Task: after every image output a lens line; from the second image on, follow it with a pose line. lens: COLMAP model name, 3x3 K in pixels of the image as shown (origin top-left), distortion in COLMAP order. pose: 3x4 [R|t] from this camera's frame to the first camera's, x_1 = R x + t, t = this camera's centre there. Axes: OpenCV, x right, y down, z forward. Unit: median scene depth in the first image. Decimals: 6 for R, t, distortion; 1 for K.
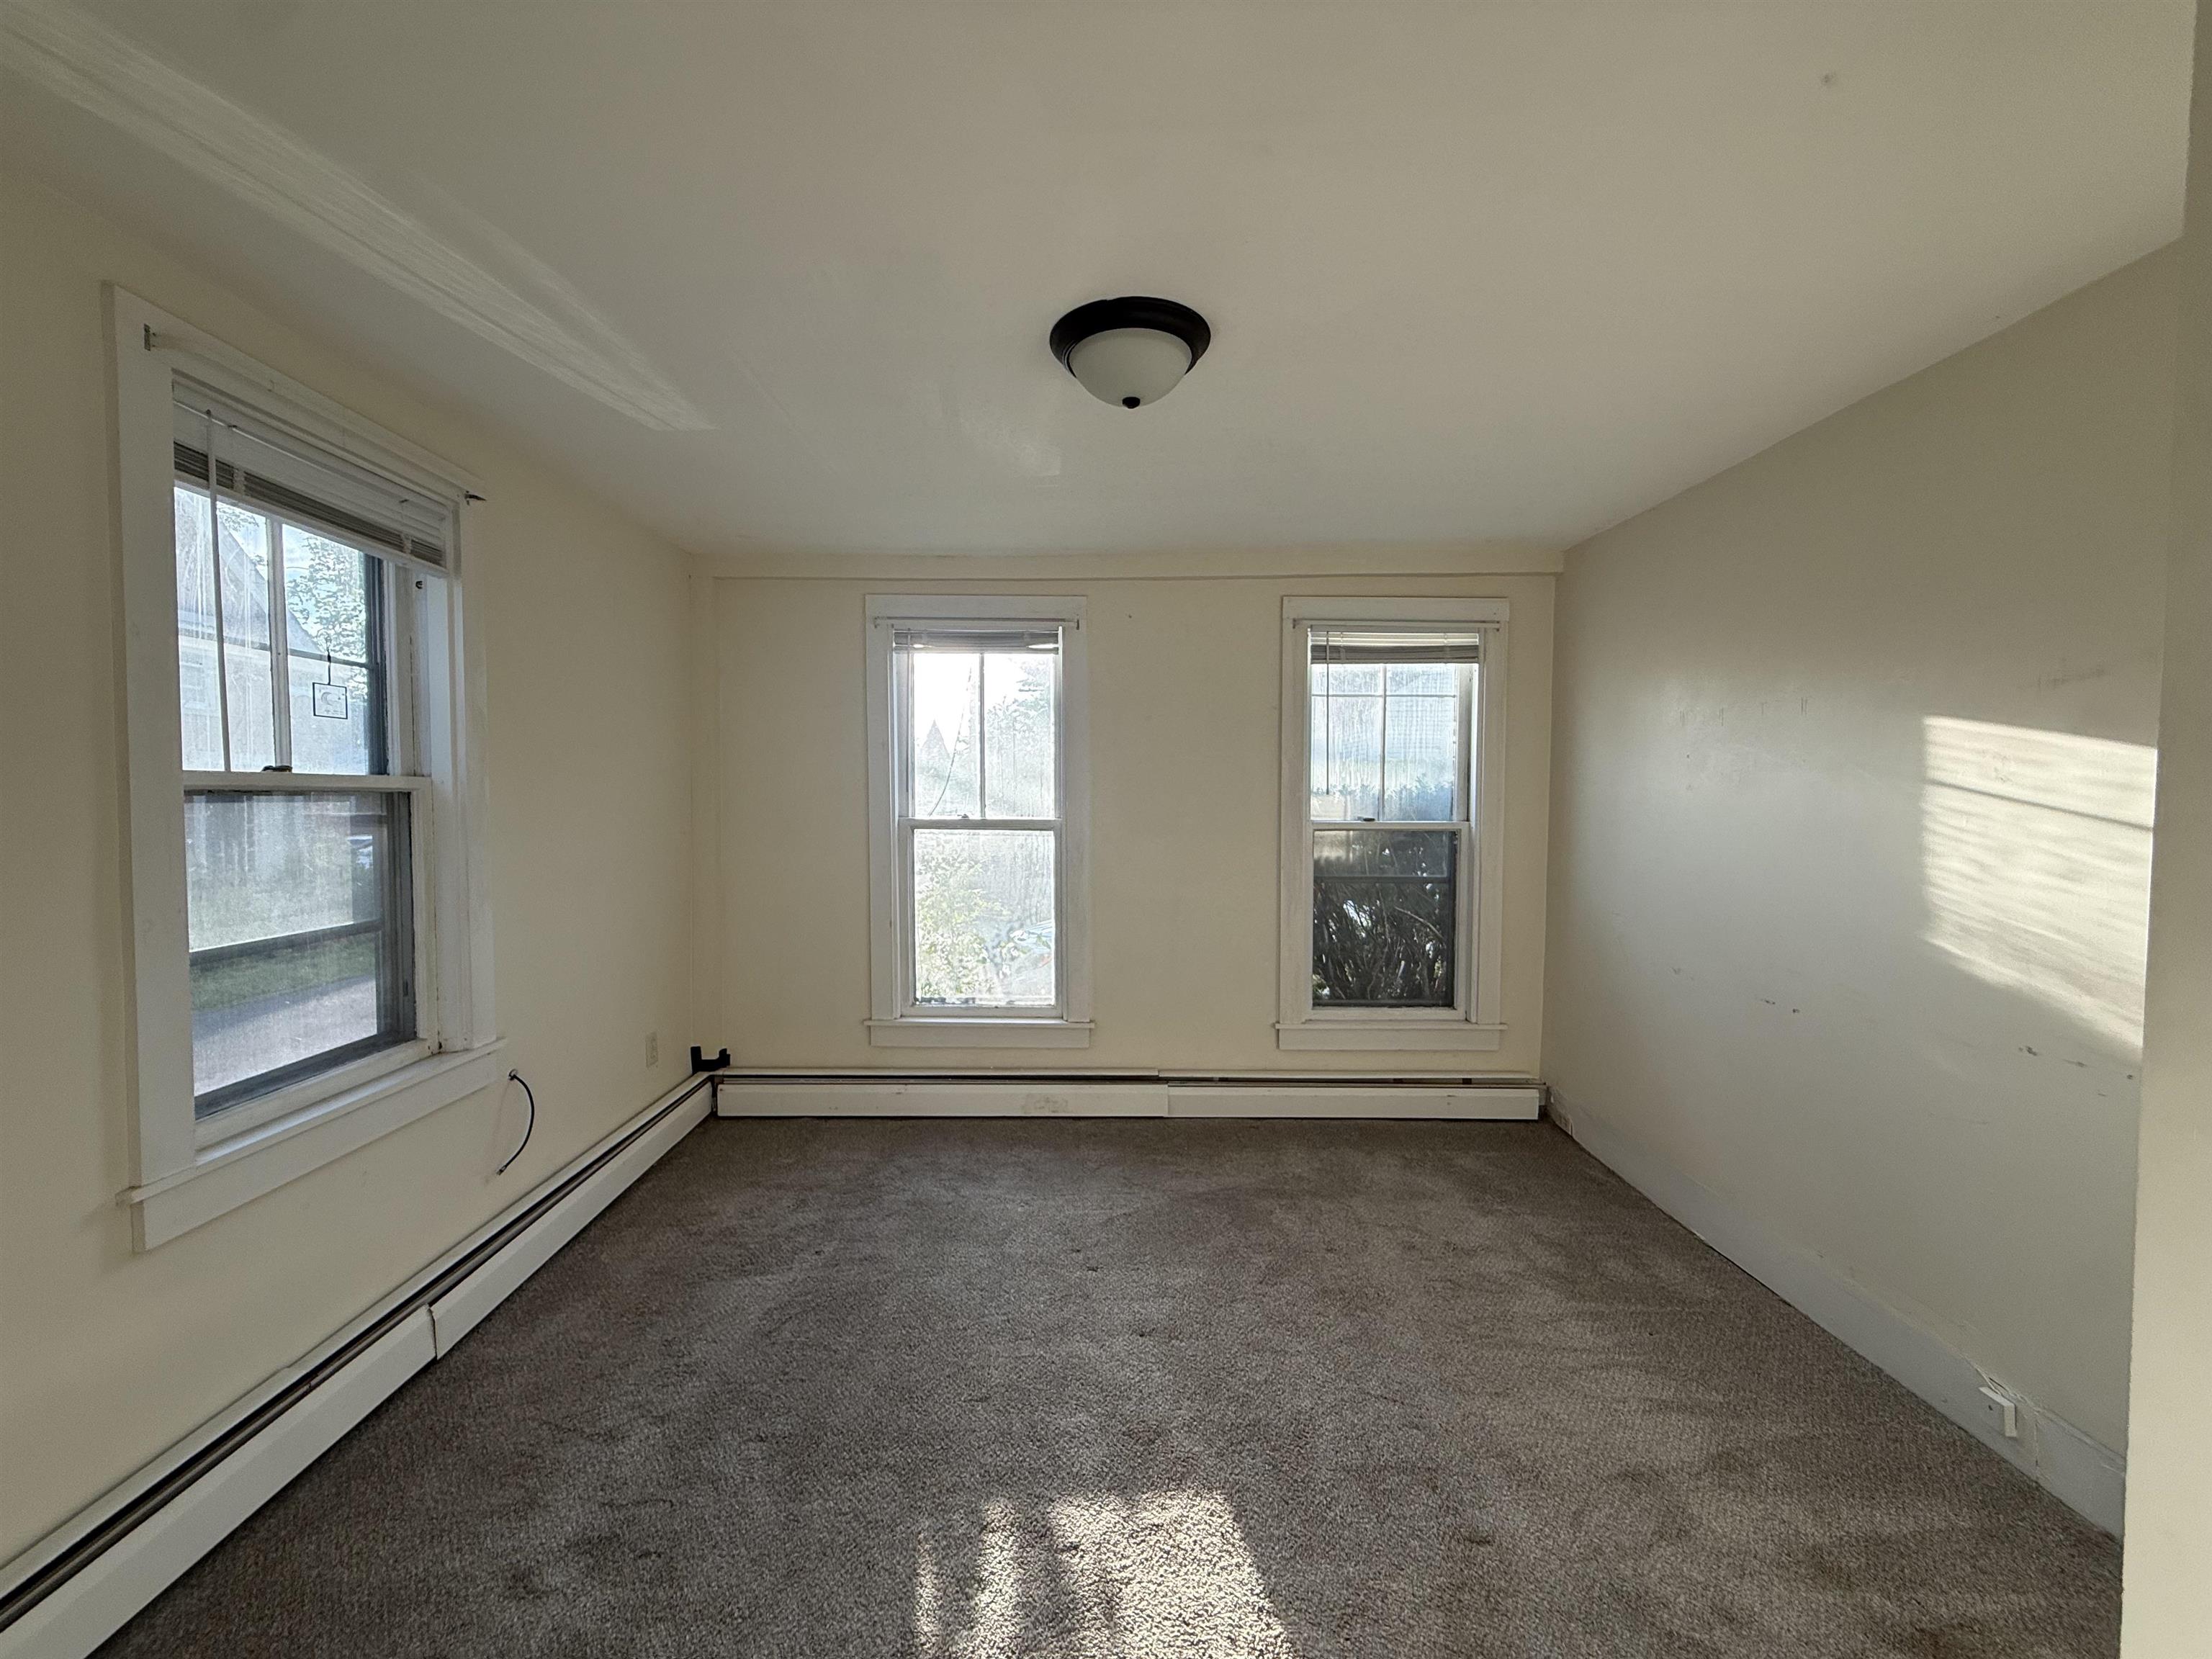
lens RADIAL K [[889.3, 0, 1102.0], [0, 889.3, 827.0], [0, 0, 1]] dist [-0.000633, 0.000294]
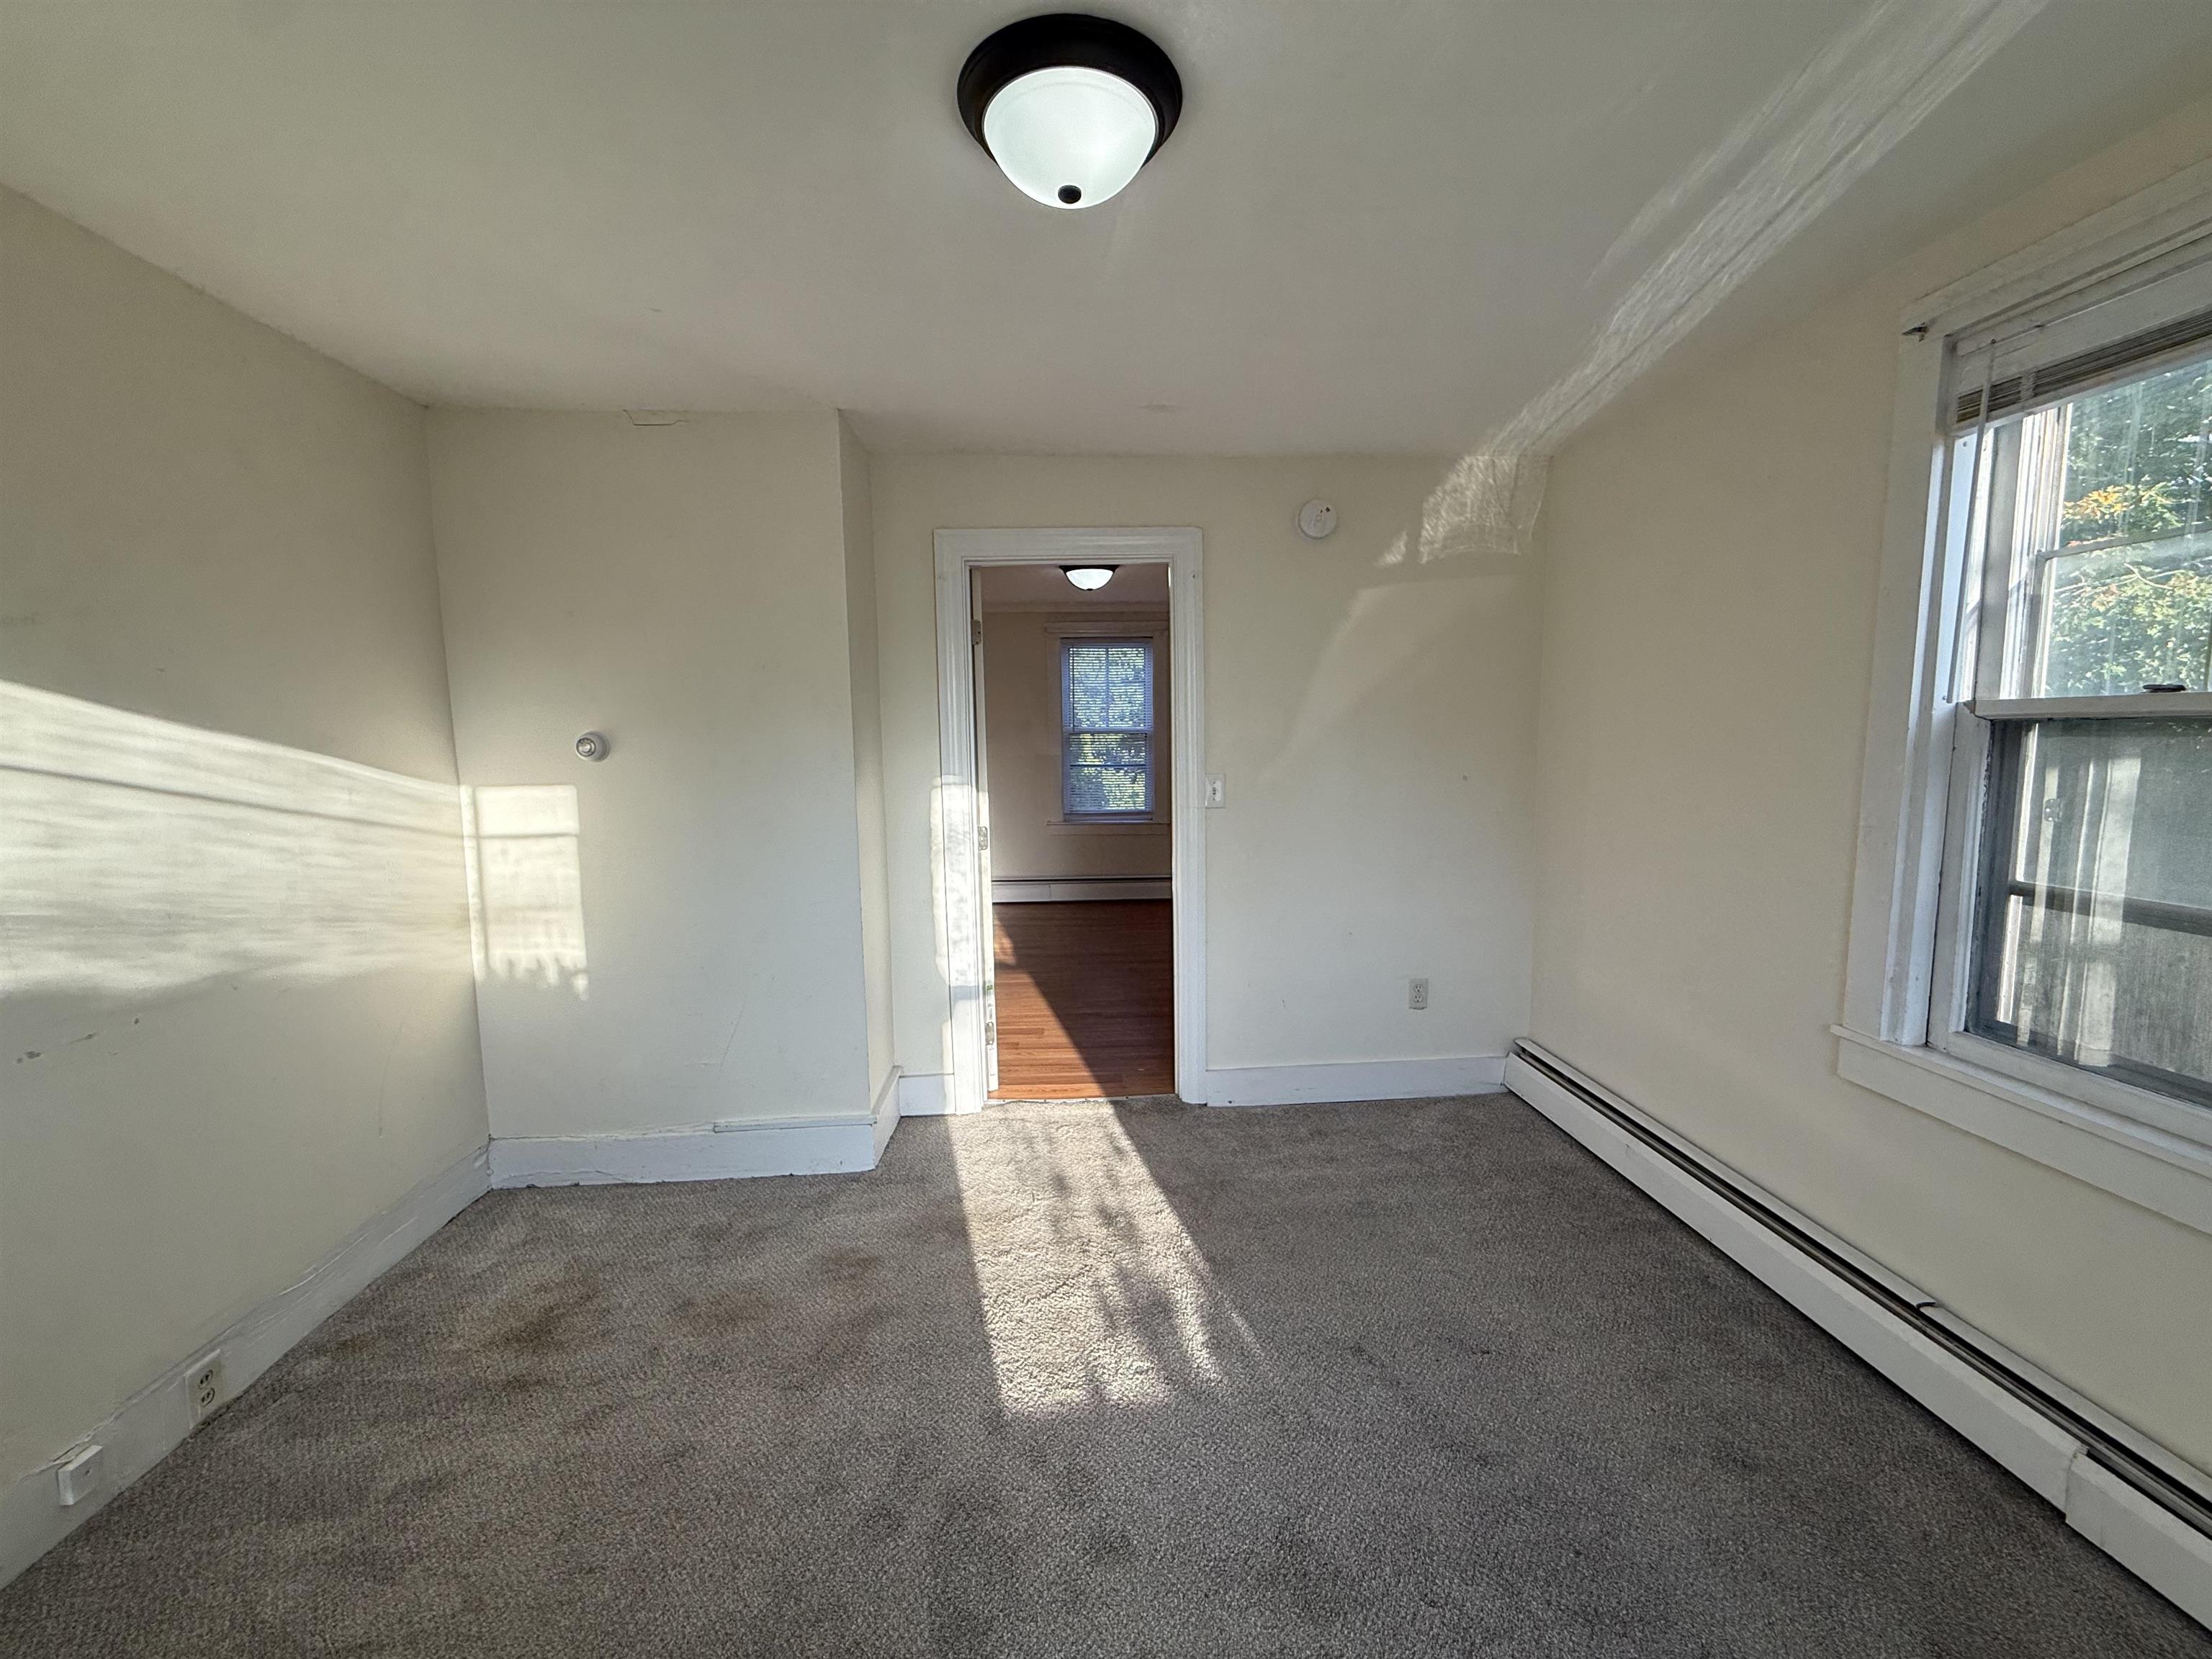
lens RADIAL K [[883.3, 0, 1106.0], [0, 883.3, 829.5], [0, 0, 1]] dist [0.000253, -0.000137]
pose [[-0.998880, 0.019098, -0.043300, 0.023558], [0.012598, 0.989250, 0.145693, -0.036787], [0.045616, 0.144984, -0.988382, 0.935349]]
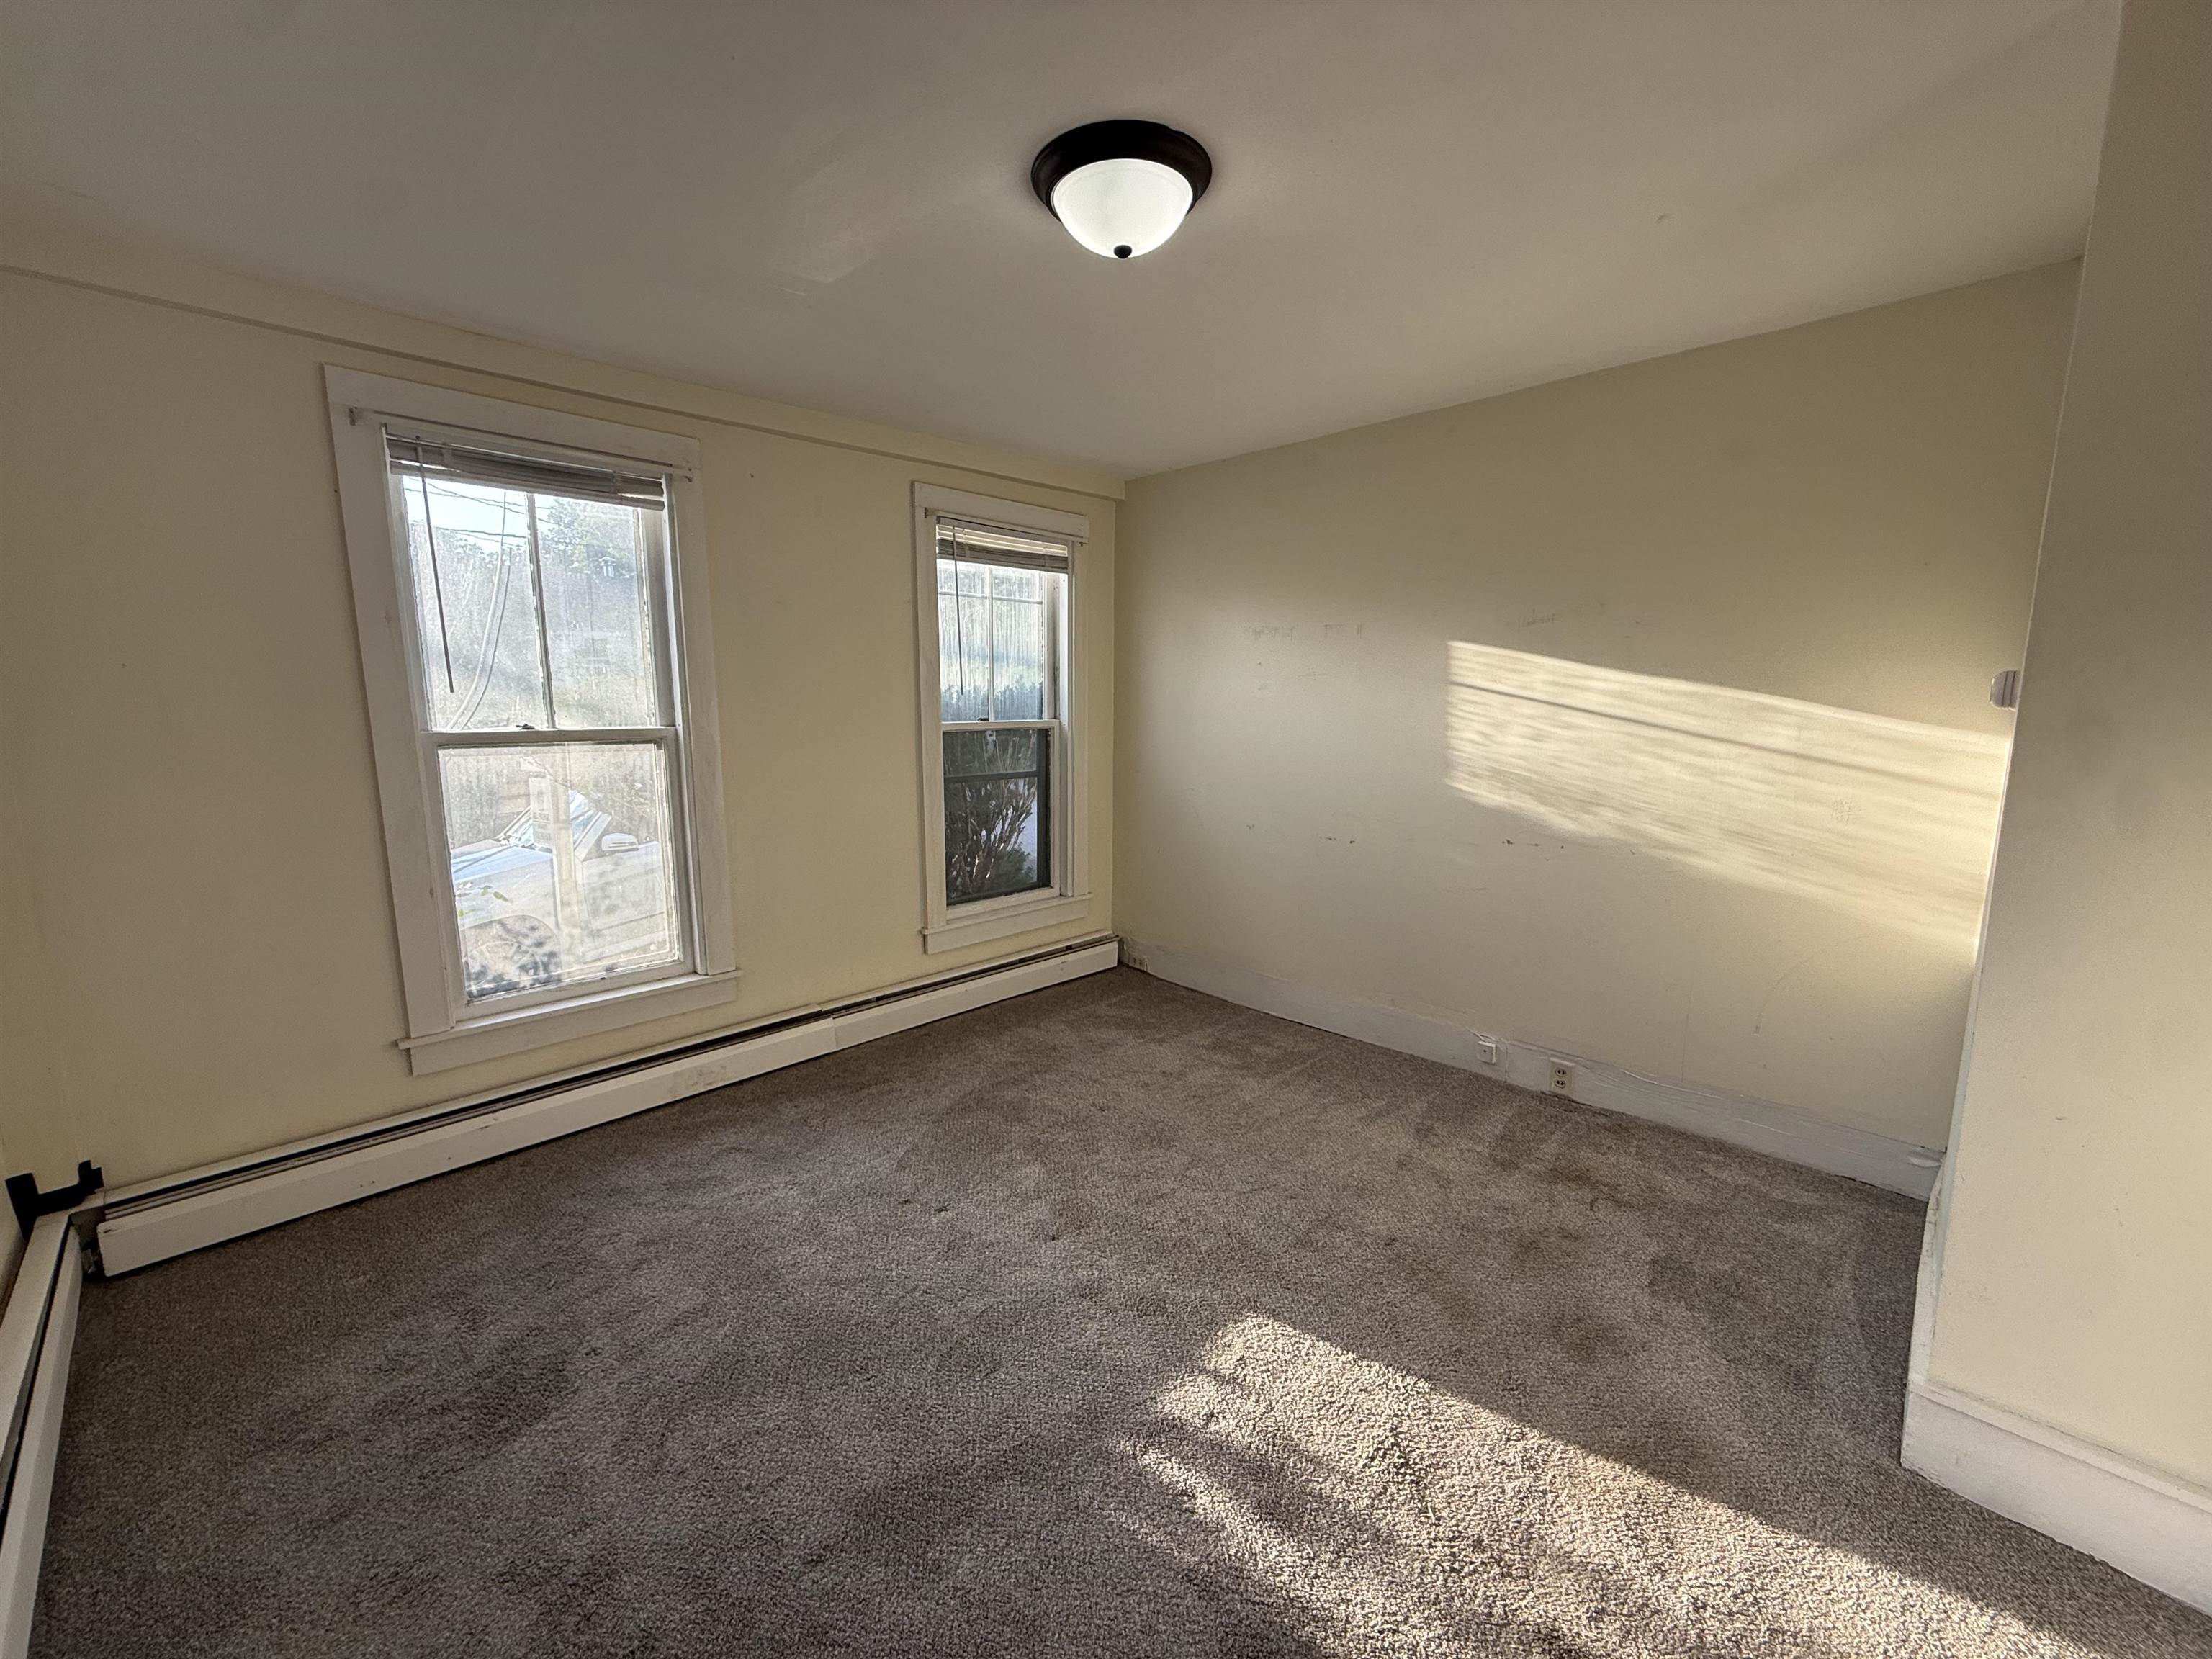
lens RADIAL K [[883.3, 0, 1106.0], [0, 883.3, 829.5], [0, 0, 1]] dist [0.000253, -0.000137]
pose [[0.703840, -0.108823, 0.701973, -0.348991], [0.031837, 0.992036, 0.121868, -0.002278], [-0.709645, -0.063427, 0.701699, 0.181635]]
